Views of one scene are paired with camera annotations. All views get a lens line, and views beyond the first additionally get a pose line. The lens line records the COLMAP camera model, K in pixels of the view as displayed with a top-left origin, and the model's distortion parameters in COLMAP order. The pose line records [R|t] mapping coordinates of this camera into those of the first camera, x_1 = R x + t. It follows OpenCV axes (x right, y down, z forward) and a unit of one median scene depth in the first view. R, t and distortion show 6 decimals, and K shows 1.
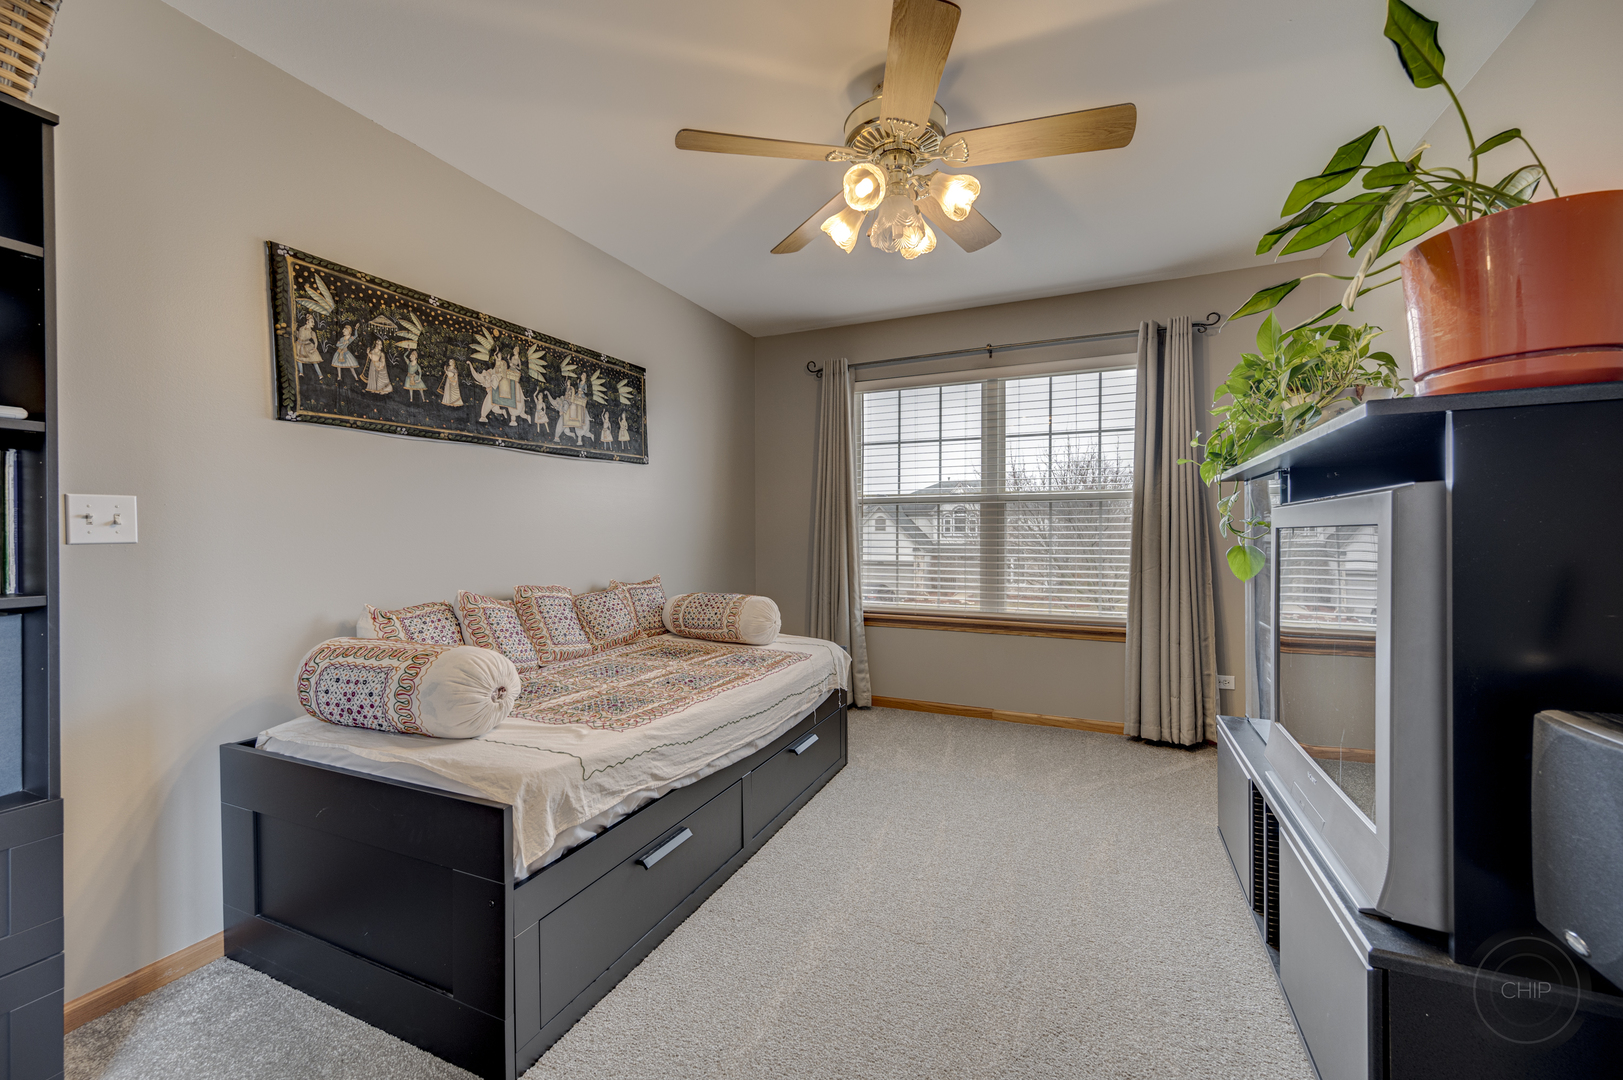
lens RADIAL K [[642.7, 0, 809.3], [0, 642.7, 535.2], [0, 0, 1]] dist [-0.000107, 0.000750]
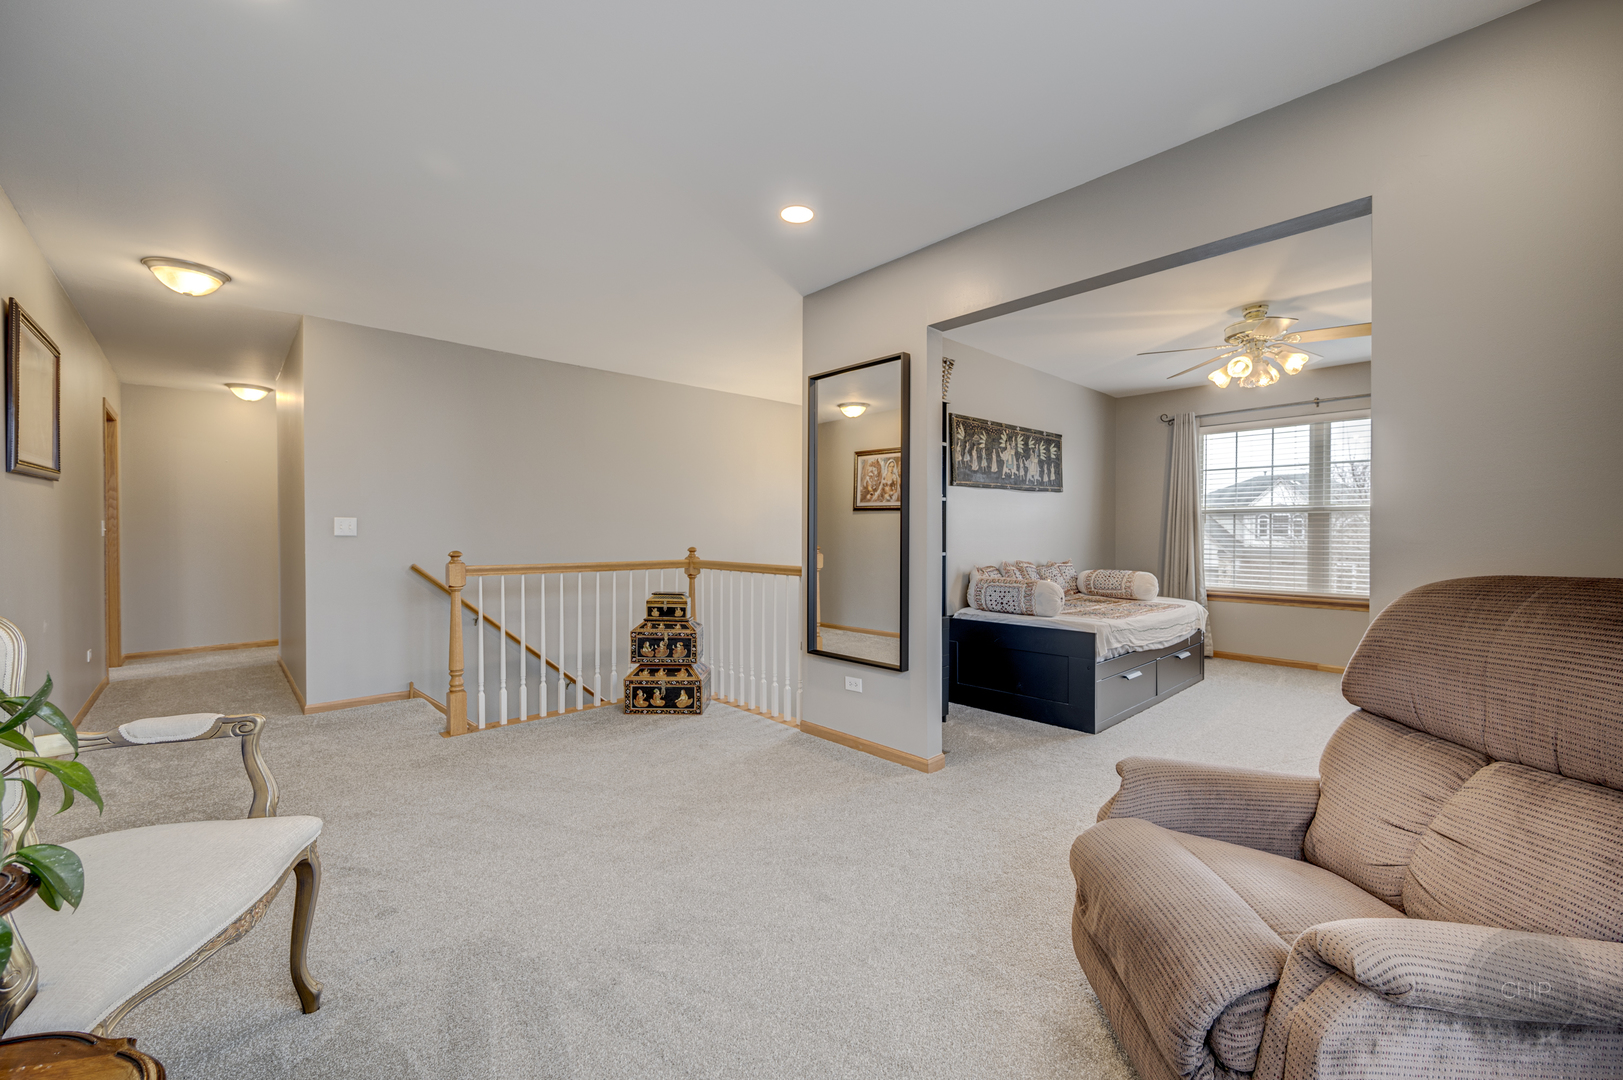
lens RADIAL K [[642.7, 0, 809.3], [0, 642.7, 535.2], [0, 0, 1]] dist [-0.000107, 0.000750]
pose [[0.920451, 0.003440, -0.390844, -0.256750], [-0.004203, 0.999991, -0.001096, 0.006689], [0.390837, 0.002652, 0.920456, -0.981201]]
